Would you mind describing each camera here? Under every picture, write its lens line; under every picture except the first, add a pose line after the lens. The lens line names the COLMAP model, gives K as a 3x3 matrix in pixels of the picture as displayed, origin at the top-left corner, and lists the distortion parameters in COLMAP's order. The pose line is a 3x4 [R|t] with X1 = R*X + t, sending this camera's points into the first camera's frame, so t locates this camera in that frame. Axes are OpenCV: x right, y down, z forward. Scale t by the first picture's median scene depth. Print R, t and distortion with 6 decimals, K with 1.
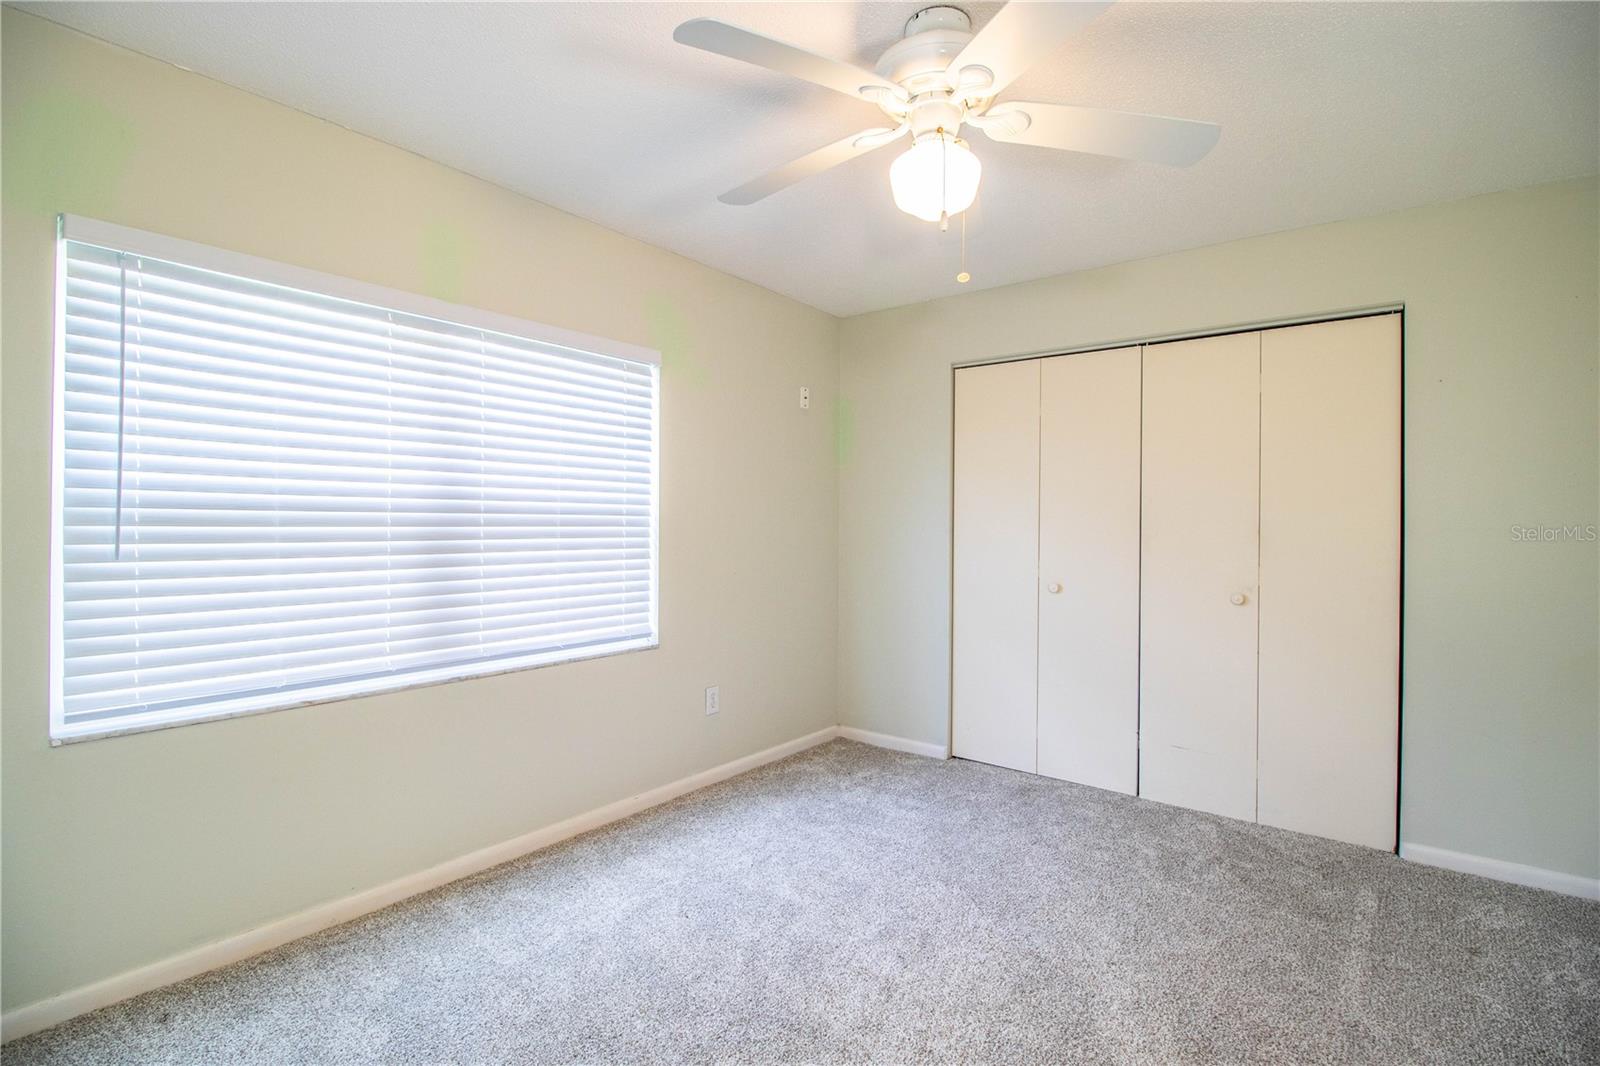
lens RADIAL K [[737.3, 0, 809.4], [0, 737.3, 522.6], [0, 0, 1]] dist [0.002771, -0.015528]
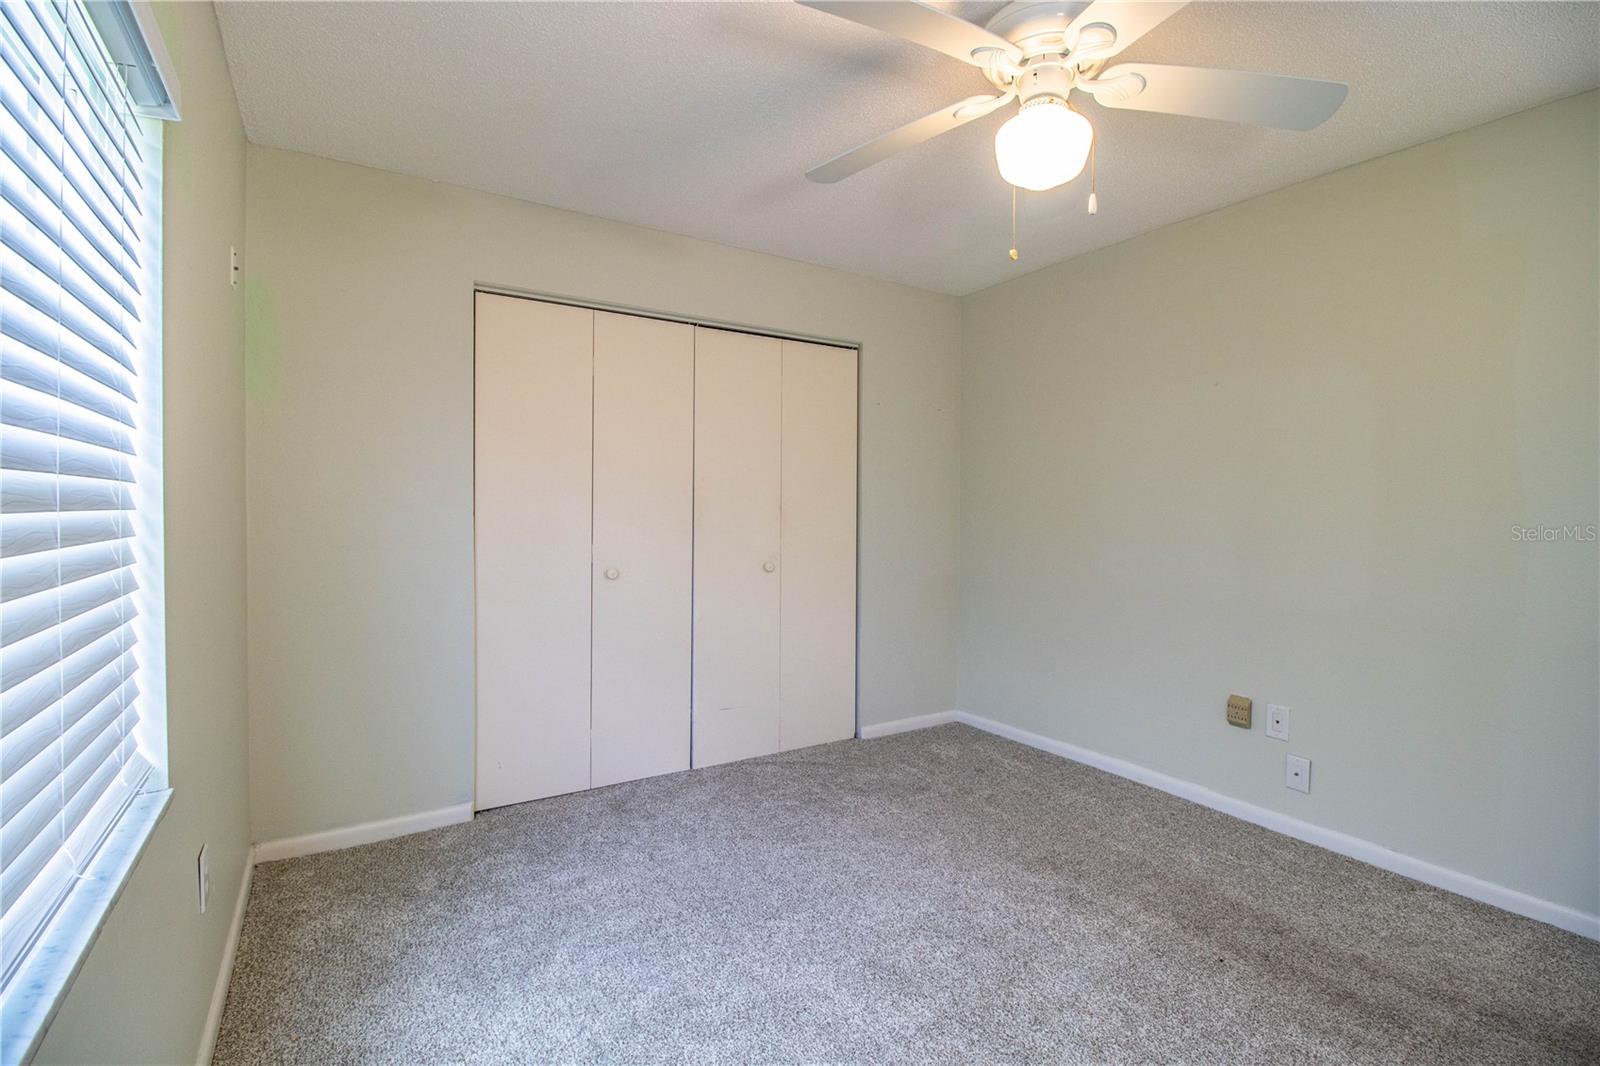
lens RADIAL K [[737.3, 0, 809.4], [0, 737.3, 522.6], [0, 0, 1]] dist [0.002771, -0.015528]
pose [[0.331850, -0.025317, 0.942993, -0.462465], [-0.008089, 0.999527, 0.029681, -0.001751], [-0.943298, -0.017478, 0.331488, 0.518469]]
